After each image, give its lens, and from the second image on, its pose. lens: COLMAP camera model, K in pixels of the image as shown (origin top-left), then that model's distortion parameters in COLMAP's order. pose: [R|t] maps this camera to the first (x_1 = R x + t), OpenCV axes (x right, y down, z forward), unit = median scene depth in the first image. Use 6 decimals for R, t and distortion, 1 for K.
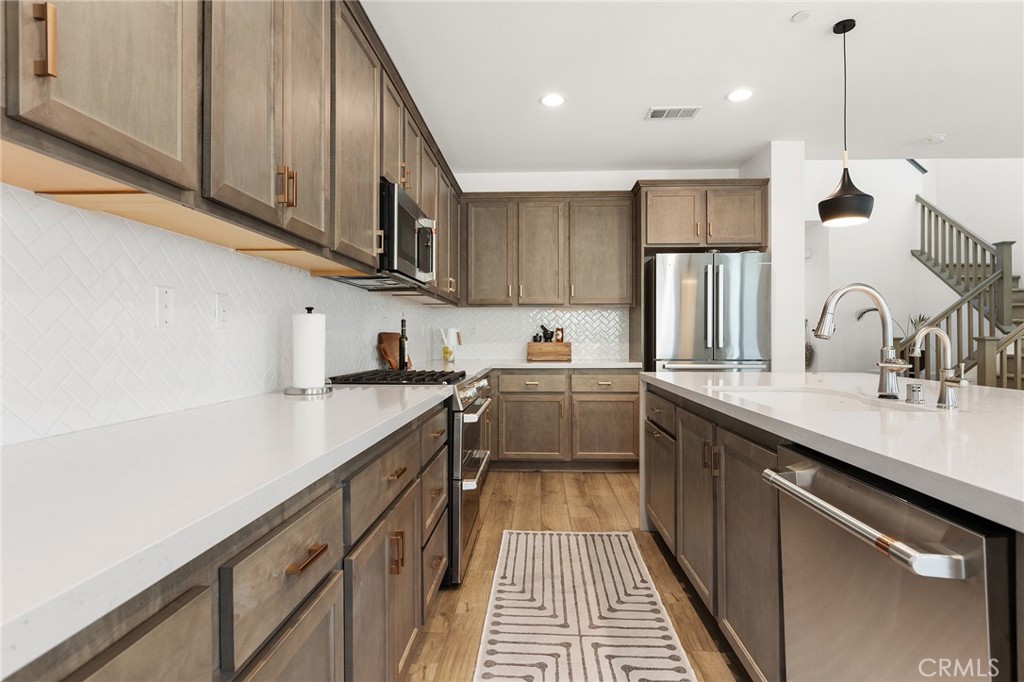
lens RADIAL K [[513.7, 0, 518.1], [0, 513.7, 338.6], [0, 0, 1]] dist [-0.000011, -0.000665]
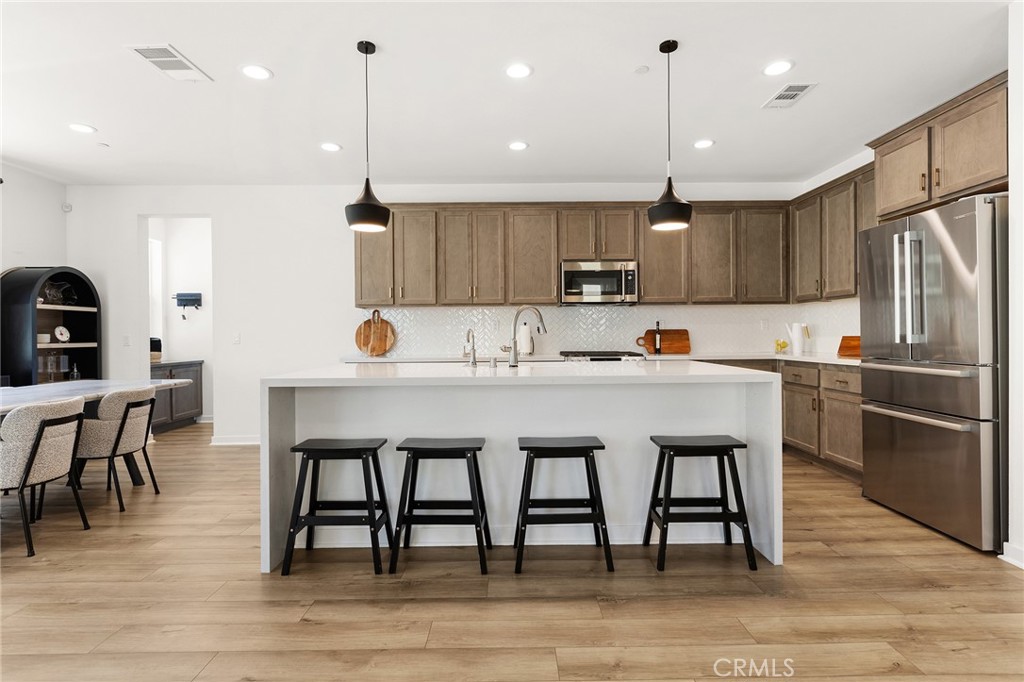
lens RADIAL K [[513.7, 0, 513.8], [0, 513.7, 335.5], [0, 0, 1]] dist [-0.000011, -0.000665]
pose [[0.053384, 0.001789, -0.998572, 1.031102], [0.008473, 0.999962, 0.002245, -0.000867], [0.998538, -0.008581, 0.053366, 0.367193]]
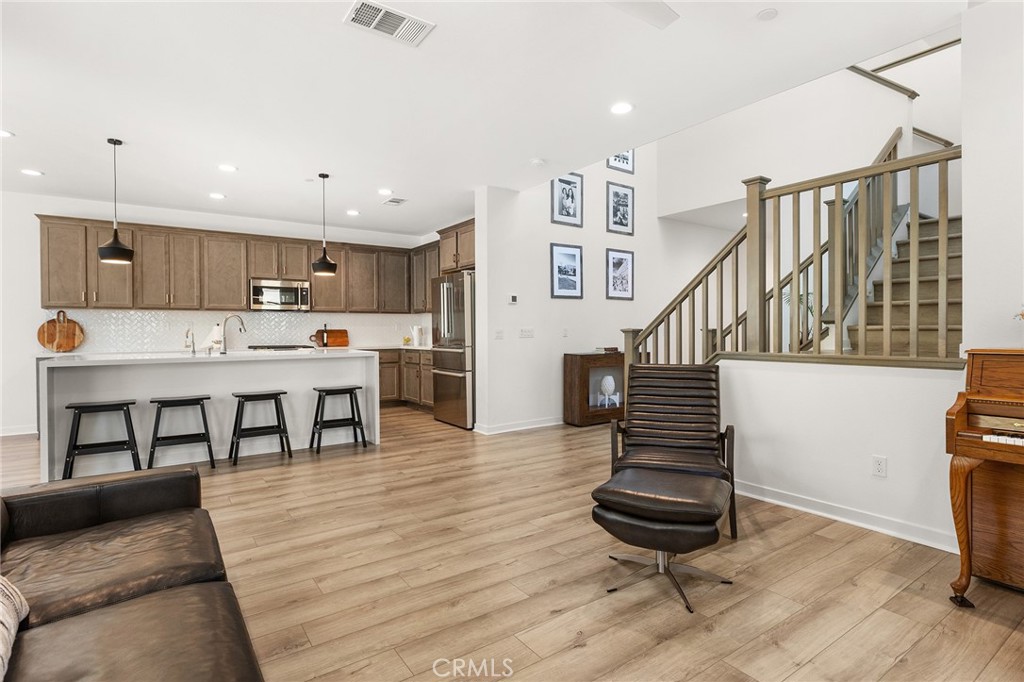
lens RADIAL K [[513.7, 0, 519.4], [0, 513.7, 335.6], [0, 0, 1]] dist [-0.000011, -0.000665]
pose [[0.614317, 0.001857, -0.789057, 1.612265], [0.007037, 0.999945, 0.007831, 0.001499], [0.789028, -0.010363, 0.614270, 0.222908]]
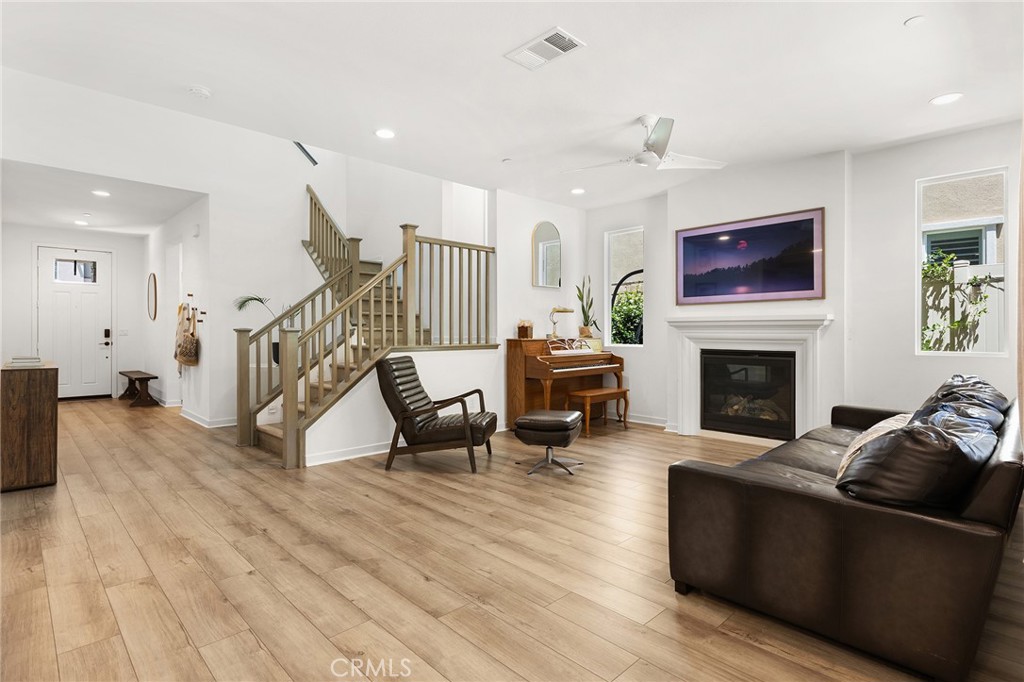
lens RADIAL K [[521.9, 0, 507.0], [0, 521.9, 333.4], [0, 0, 1]] dist [0.003810, 0.000169]
pose [[0.691602, -0.004409, 0.722265, 0.513529], [-0.000493, 0.999978, 0.006576, -0.000838], [-0.722278, -0.004904, 0.691585, 0.040727]]
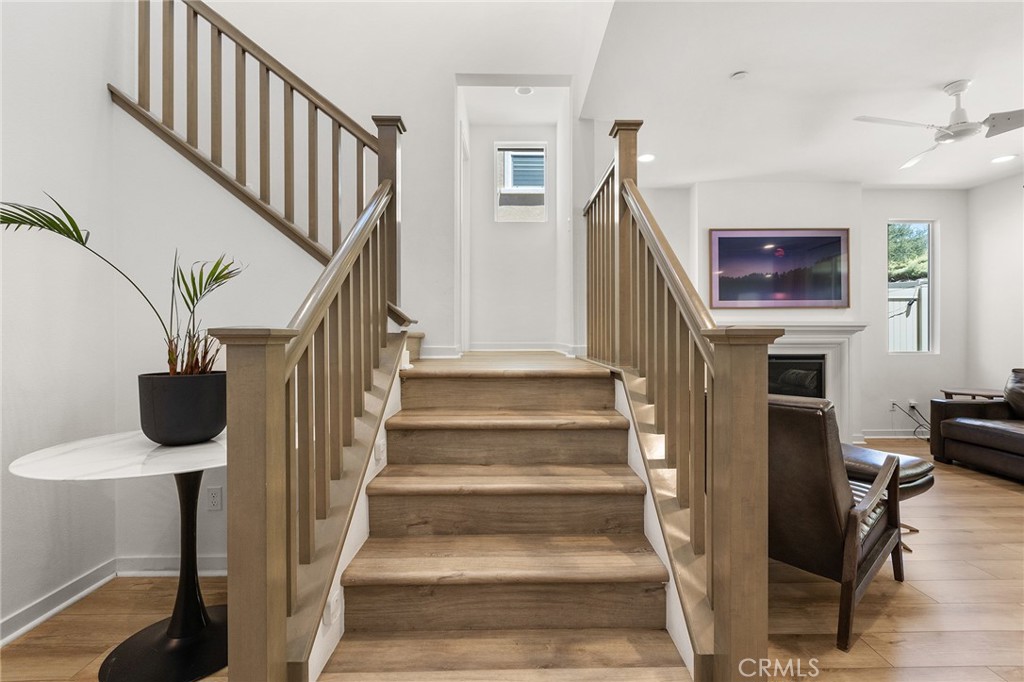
lens RADIAL K [[463.0, 0, 513.6], [0, 463.0, 335.9], [0, 0, 1]] dist [0.002814, -0.000414]
pose [[-0.066410, -0.000182, 0.997792, 0.693168], [0.001895, 0.999998, 0.000308, -0.000227], [-0.997791, 0.001912, -0.066410, 1.173558]]
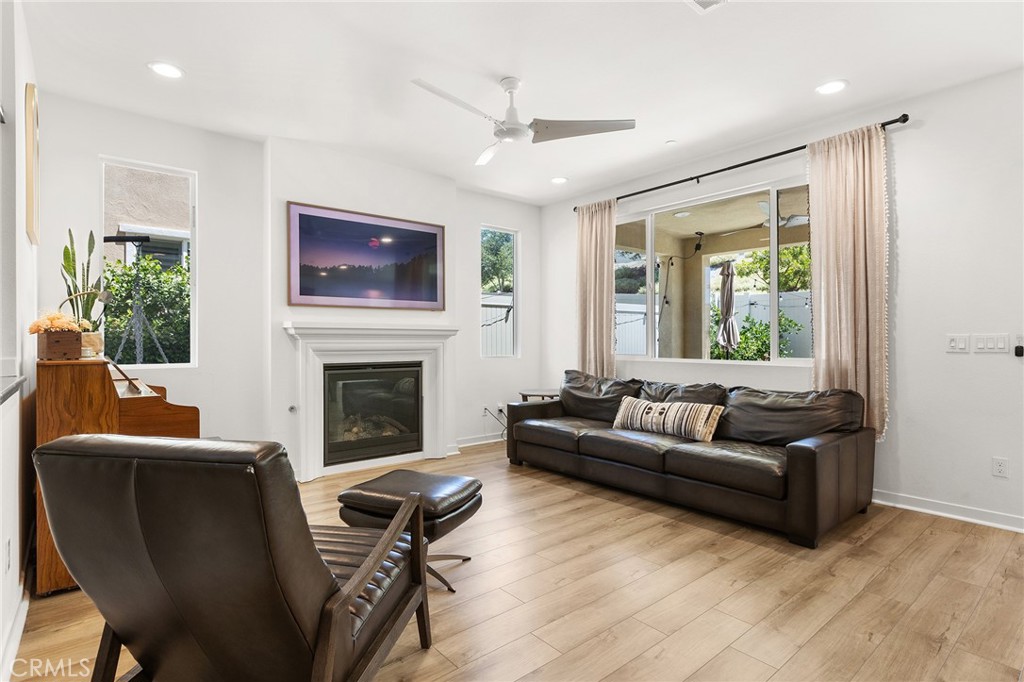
lens RADIAL K [[521.9, 0, 520.4], [0, 521.9, 338.6], [0, 0, 1]] dist [0.003810, 0.000169]
pose [[-0.686512, 0.002817, 0.727113, 0.779591], [0.000768, 0.999995, -0.003148, 0.000543], [-0.727118, -0.001603, -0.686511, 0.980067]]
